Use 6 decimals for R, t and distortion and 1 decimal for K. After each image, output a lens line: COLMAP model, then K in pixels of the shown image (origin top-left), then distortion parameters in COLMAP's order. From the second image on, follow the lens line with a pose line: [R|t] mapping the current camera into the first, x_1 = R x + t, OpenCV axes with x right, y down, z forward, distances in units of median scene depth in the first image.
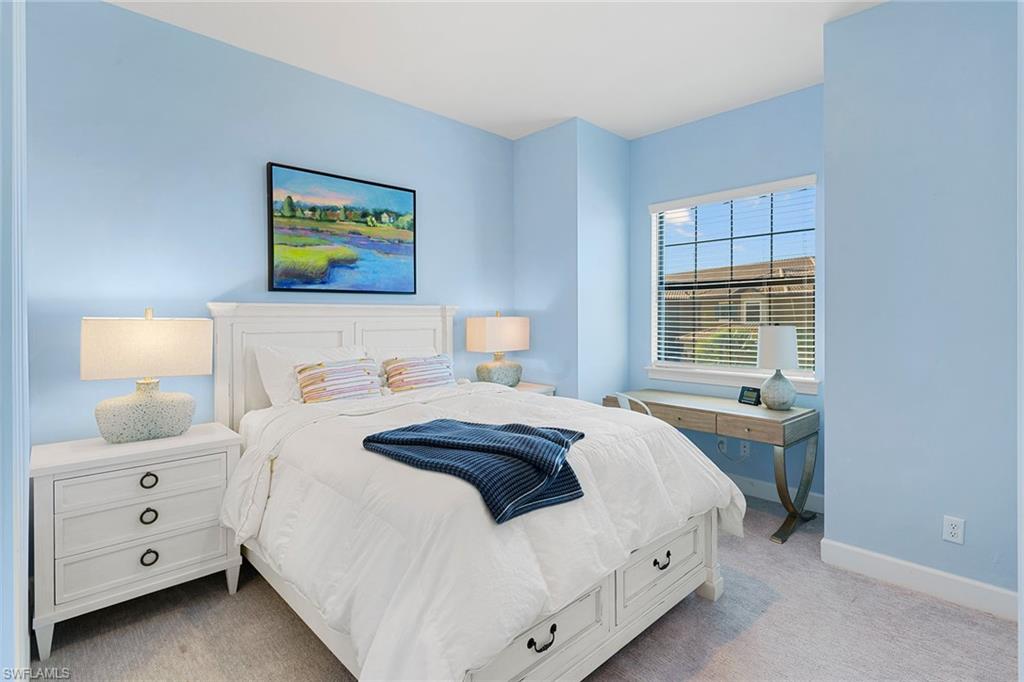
lens RADIAL K [[501.4, 0, 508.5], [0, 501.4, 313.8], [0, 0, 1]] dist [-0.001819, -0.000305]
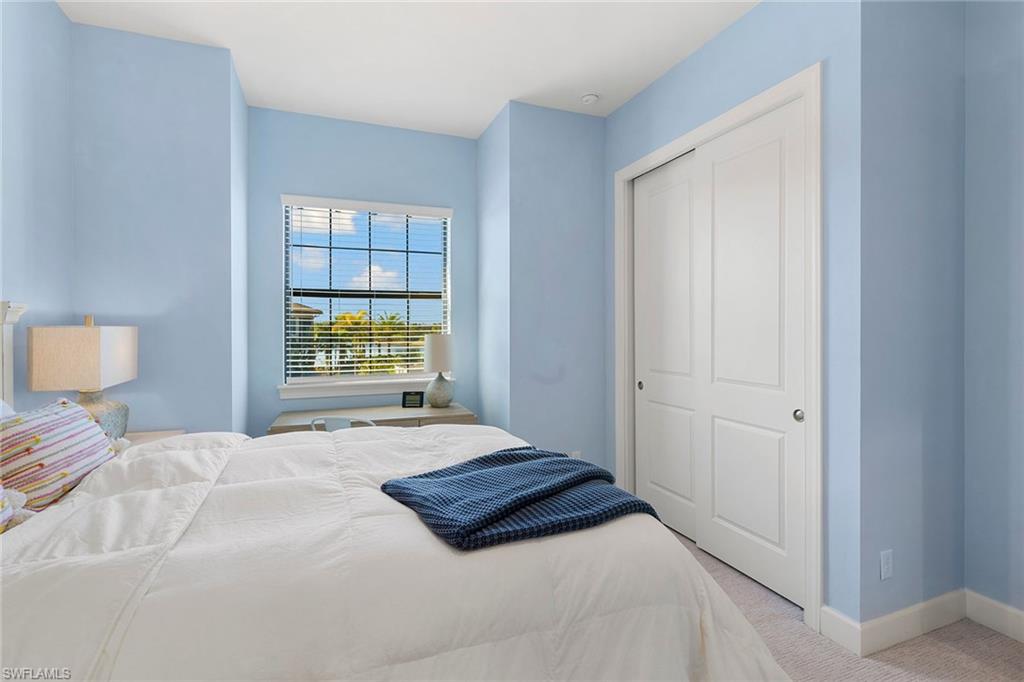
lens RADIAL K [[490.9, 0, 515.0], [0, 490.9, 324.7], [0, 0, 1]] dist [0.001891, 0.000418]
pose [[0.370881, 0.007839, 0.928647, -0.392760], [-0.004511, 0.999968, -0.006639, 0.007868], [-0.928670, -0.001727, 0.370904, 0.378601]]
